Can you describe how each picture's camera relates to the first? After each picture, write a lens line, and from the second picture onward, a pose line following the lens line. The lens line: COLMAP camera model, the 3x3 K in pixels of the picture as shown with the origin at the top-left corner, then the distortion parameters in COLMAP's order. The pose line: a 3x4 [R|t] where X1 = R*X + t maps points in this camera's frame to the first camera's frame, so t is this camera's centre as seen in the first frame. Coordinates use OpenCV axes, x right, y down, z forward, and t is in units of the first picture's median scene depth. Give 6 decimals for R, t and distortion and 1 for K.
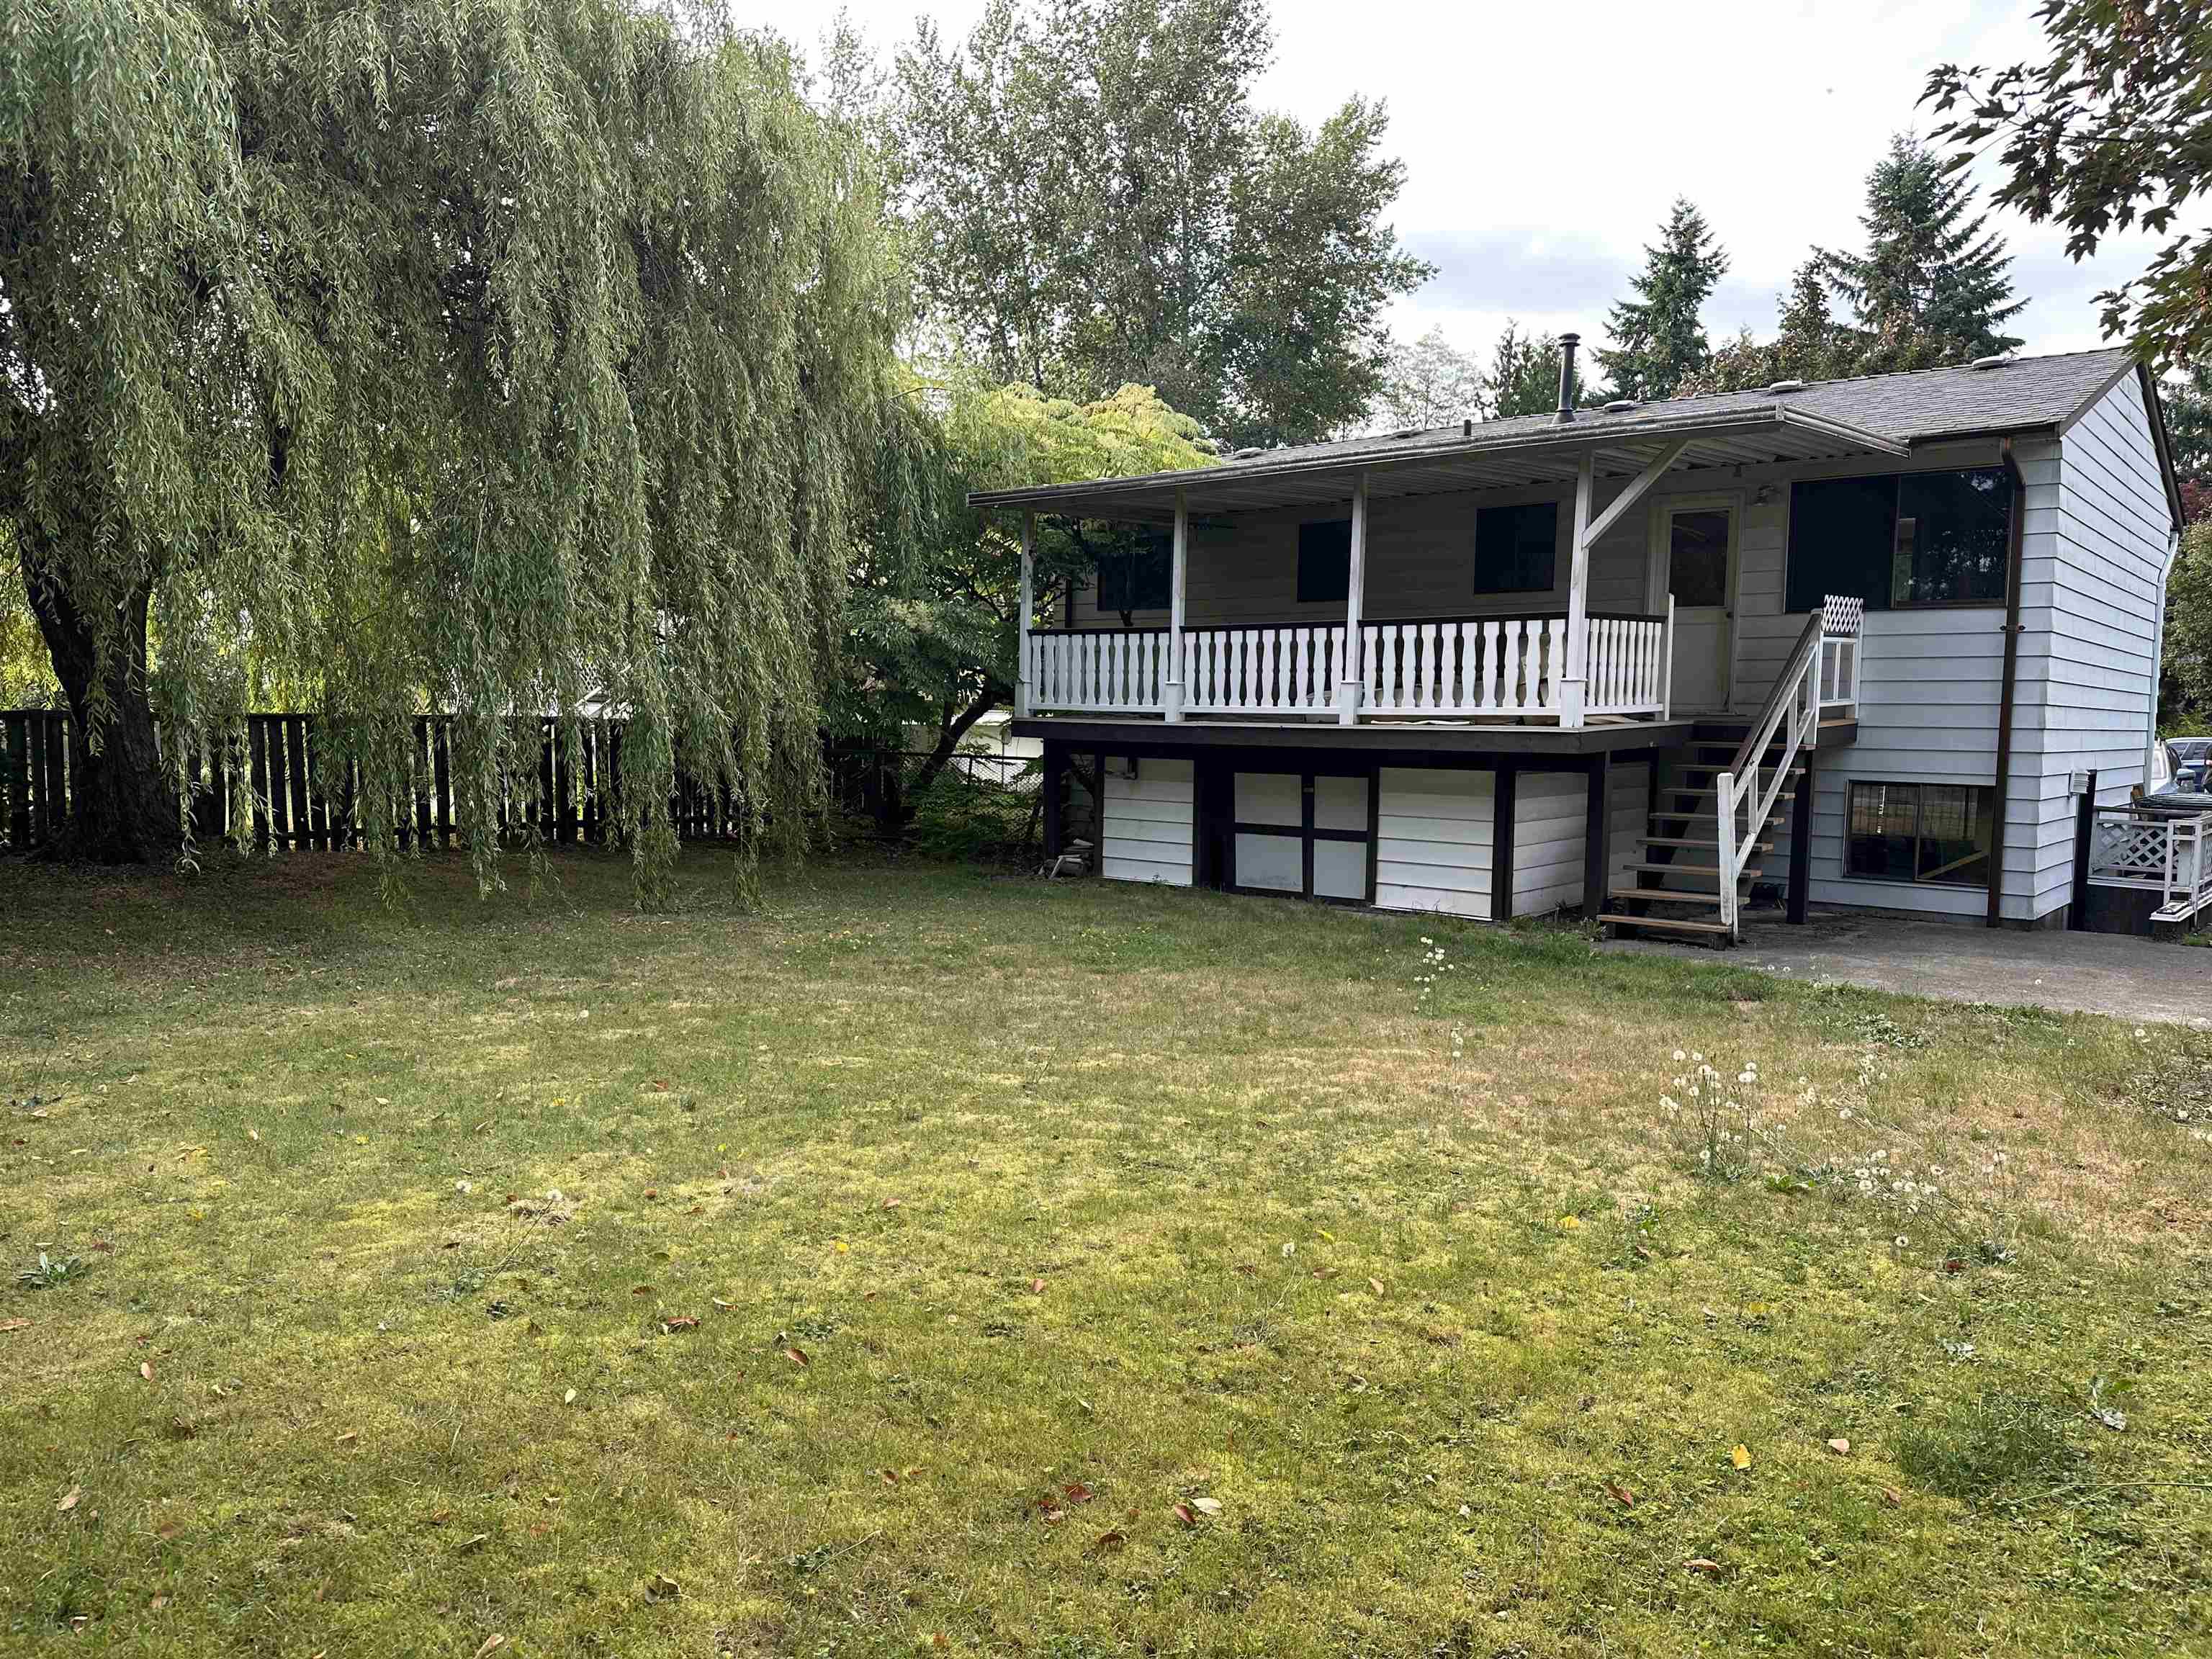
lens RADIAL K [[1538.6, 0, 1106.0], [0, 1538.6, 829.5], [0, 0, 1]] dist [0.068539, -0.069710]
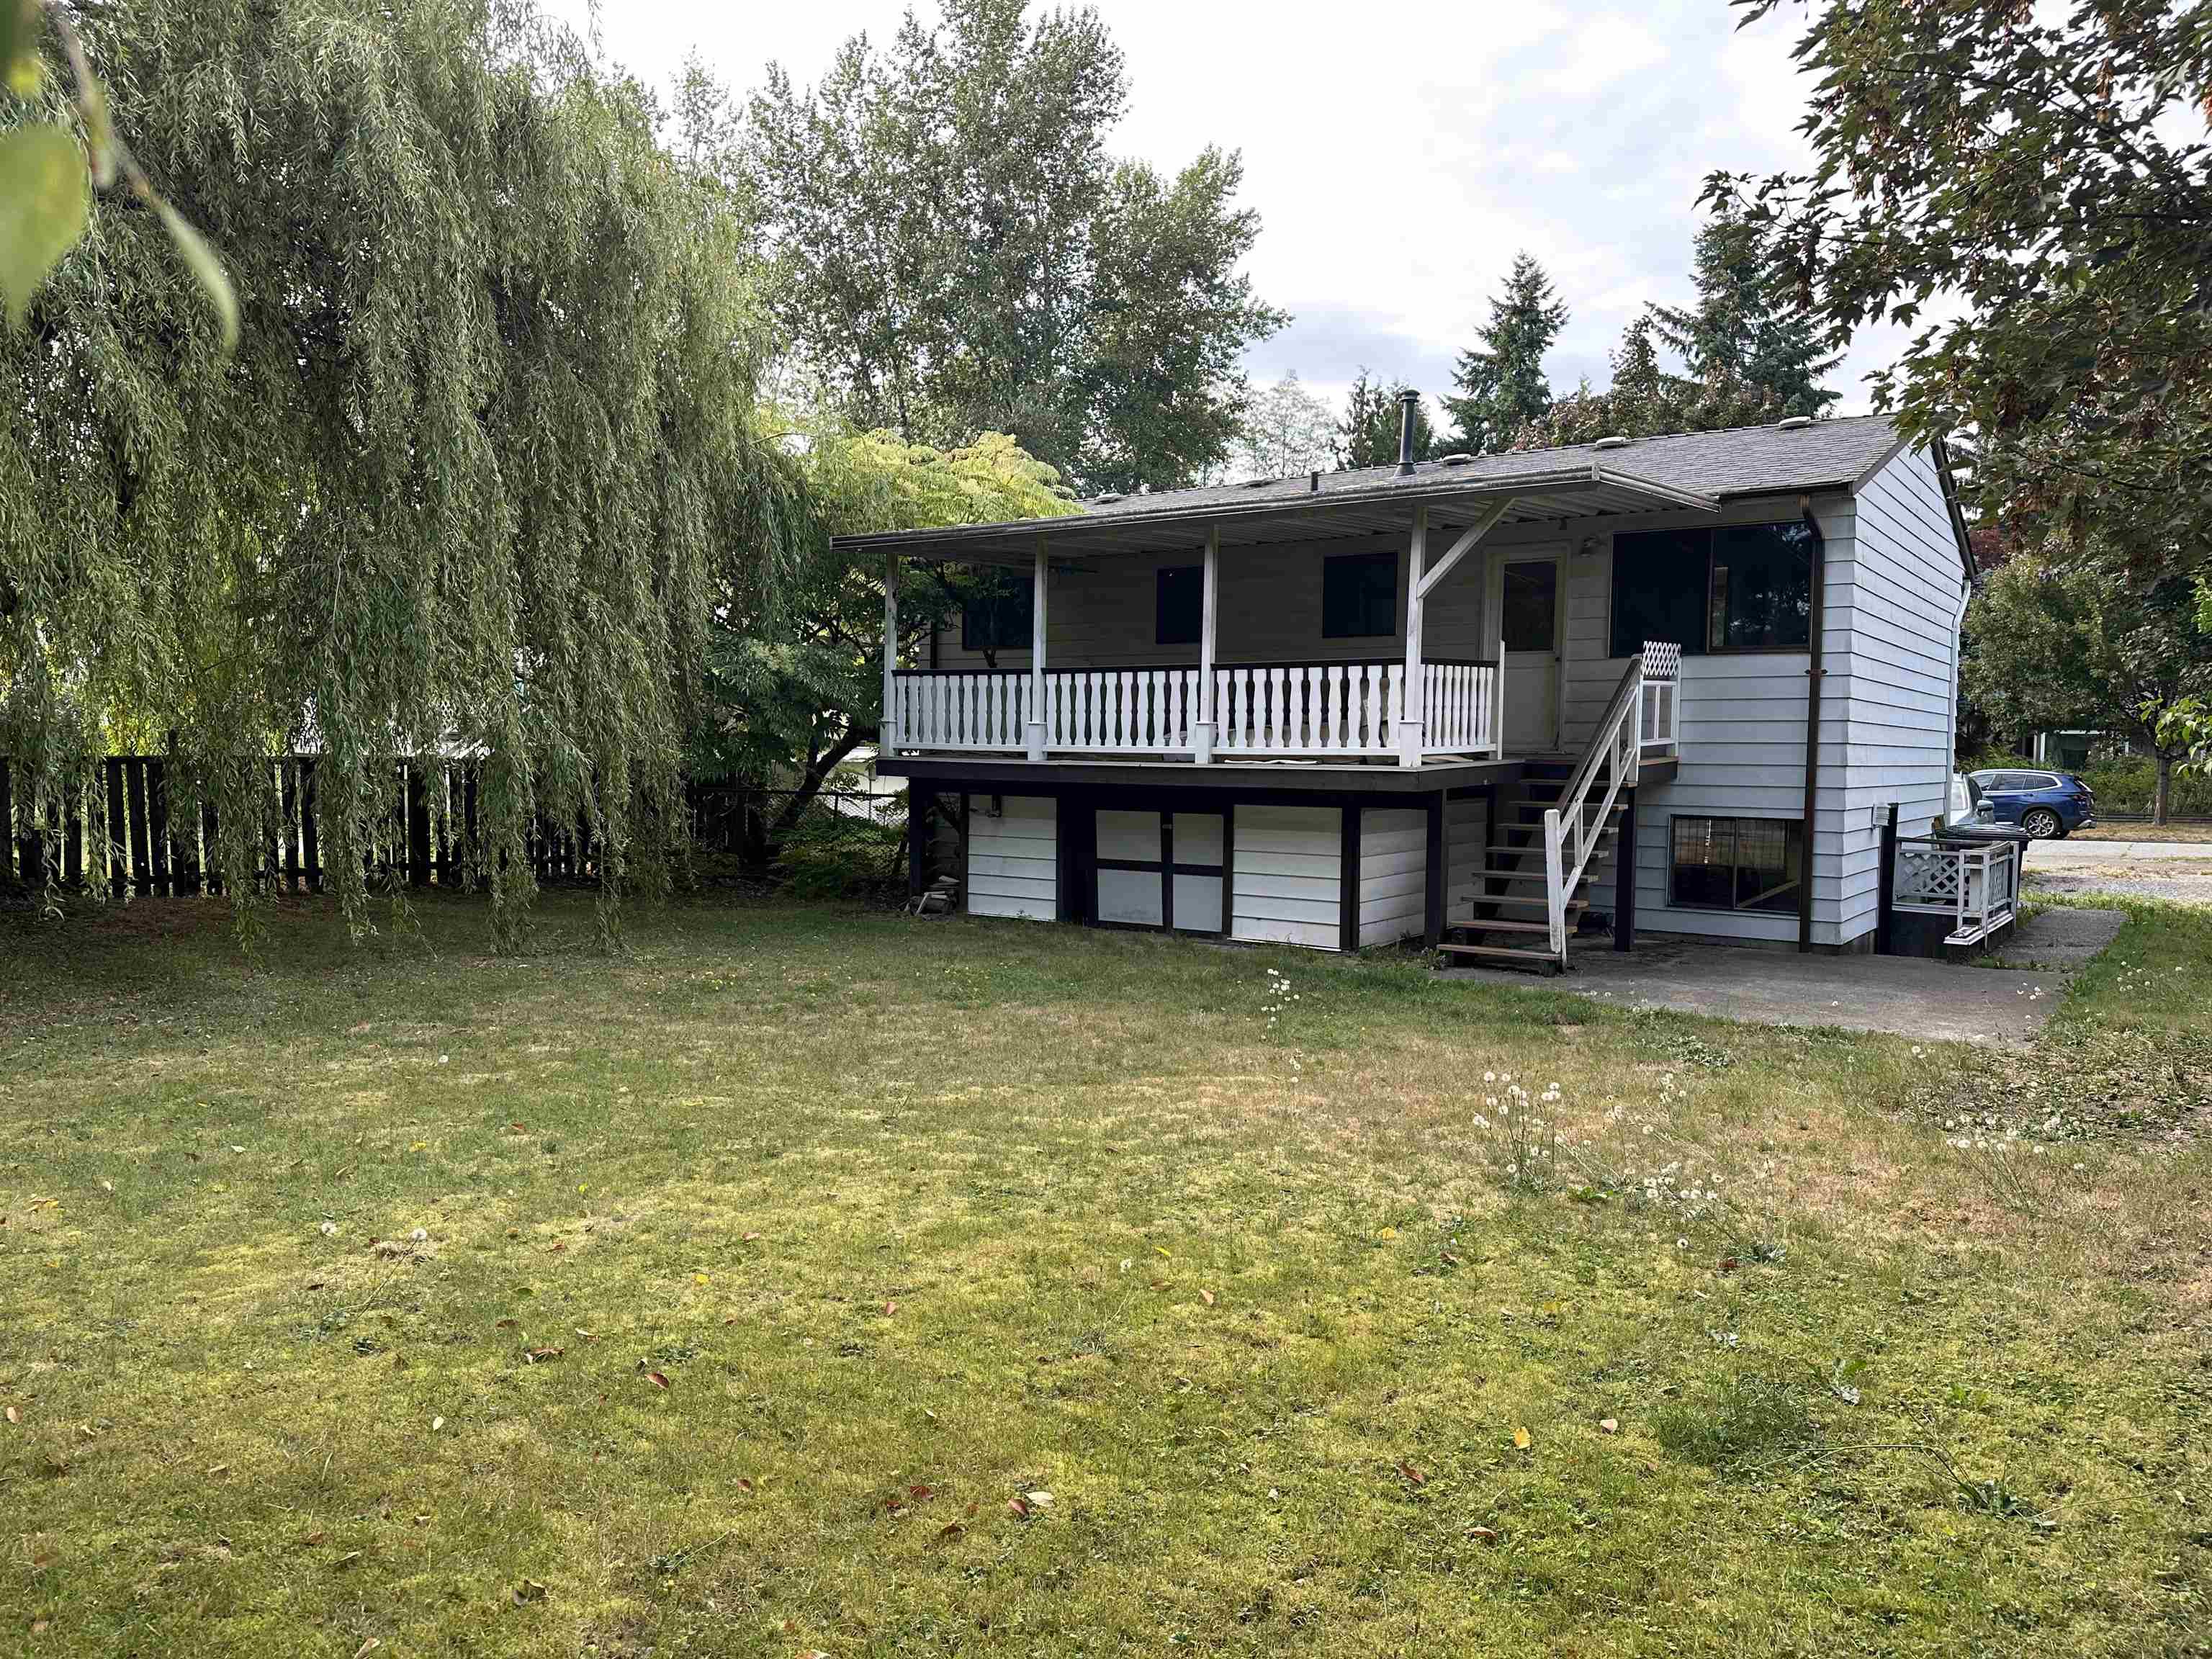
lens RADIAL K [[1564.6, 0, 1102.3], [0, 1564.6, 811.2], [0, 0, 1]] dist [0.094505, -0.125565]
pose [[0.997051, -0.006425, 0.076472, 0.009367], [0.008758, 0.999505, -0.030219, -0.005151], [-0.076240, 0.030800, 0.996614, -0.046208]]
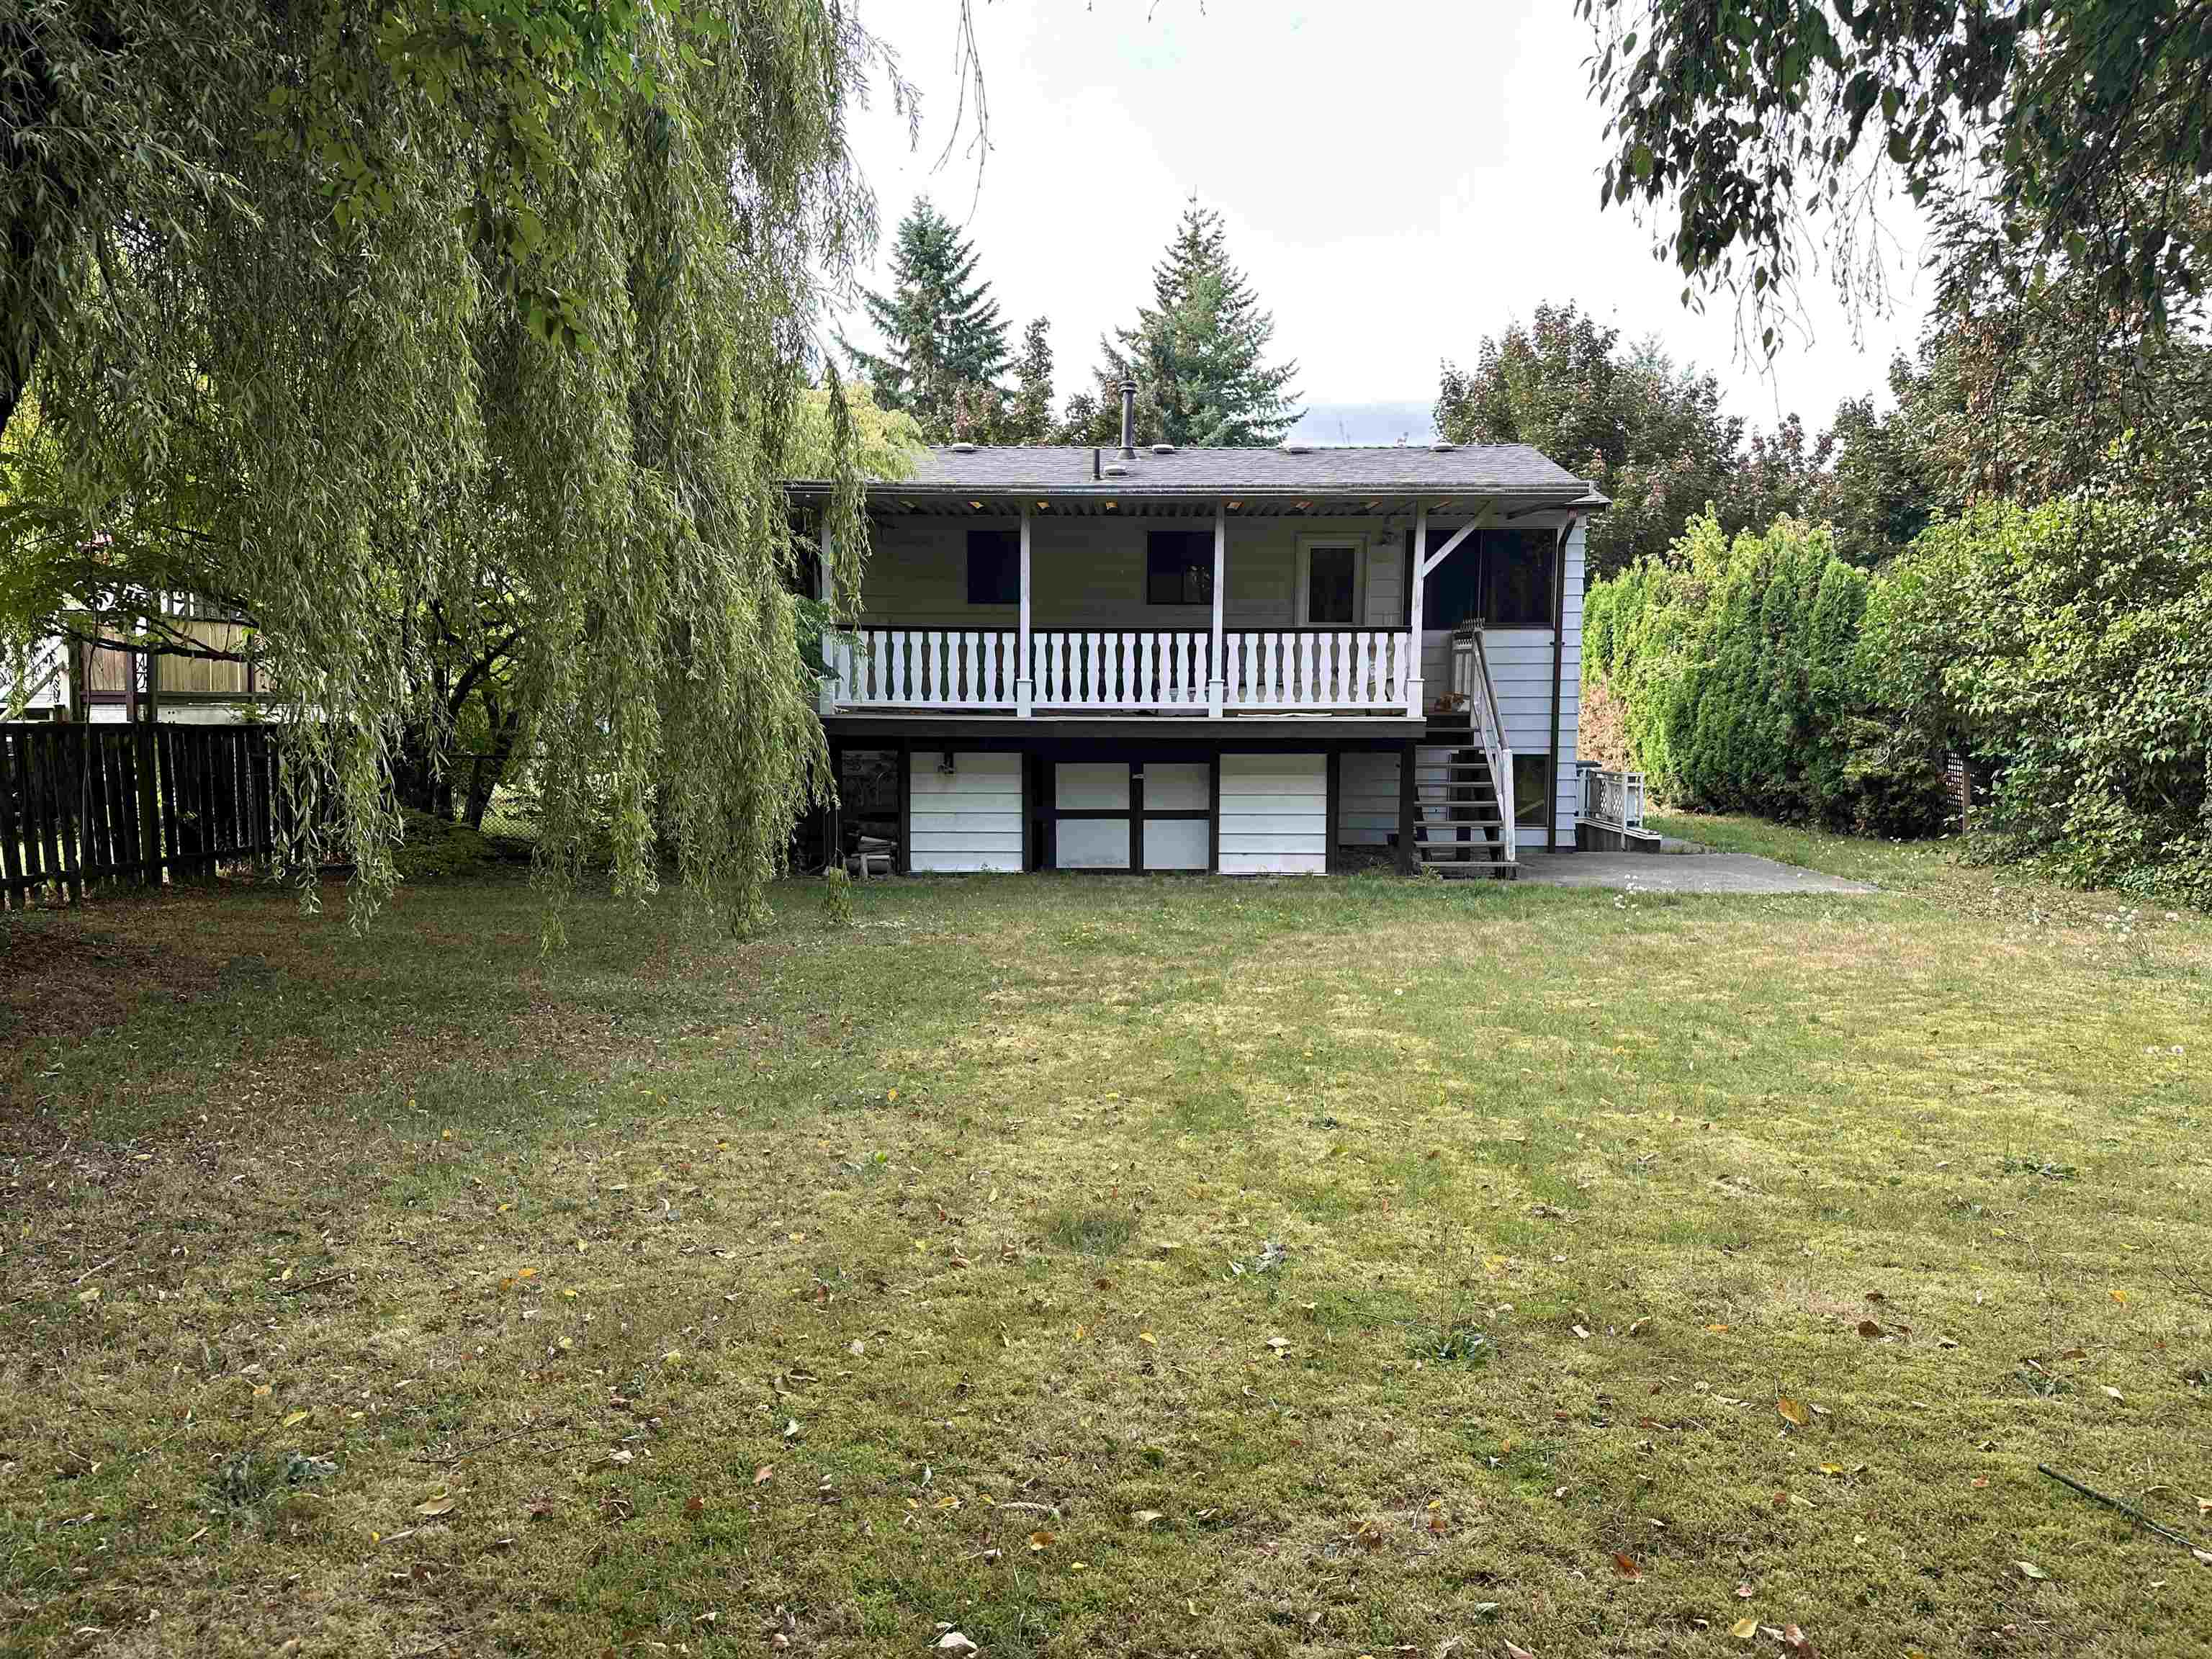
lens RADIAL K [[1538.6, 0, 1106.0], [0, 1538.6, 829.5], [0, 0, 1]] dist [0.068539, -0.069710]
pose [[0.781616, -0.060340, 0.620834, -0.670004], [0.056108, 0.998077, 0.026366, -0.020456], [-0.621231, 0.014225, 0.783498, 0.156313]]
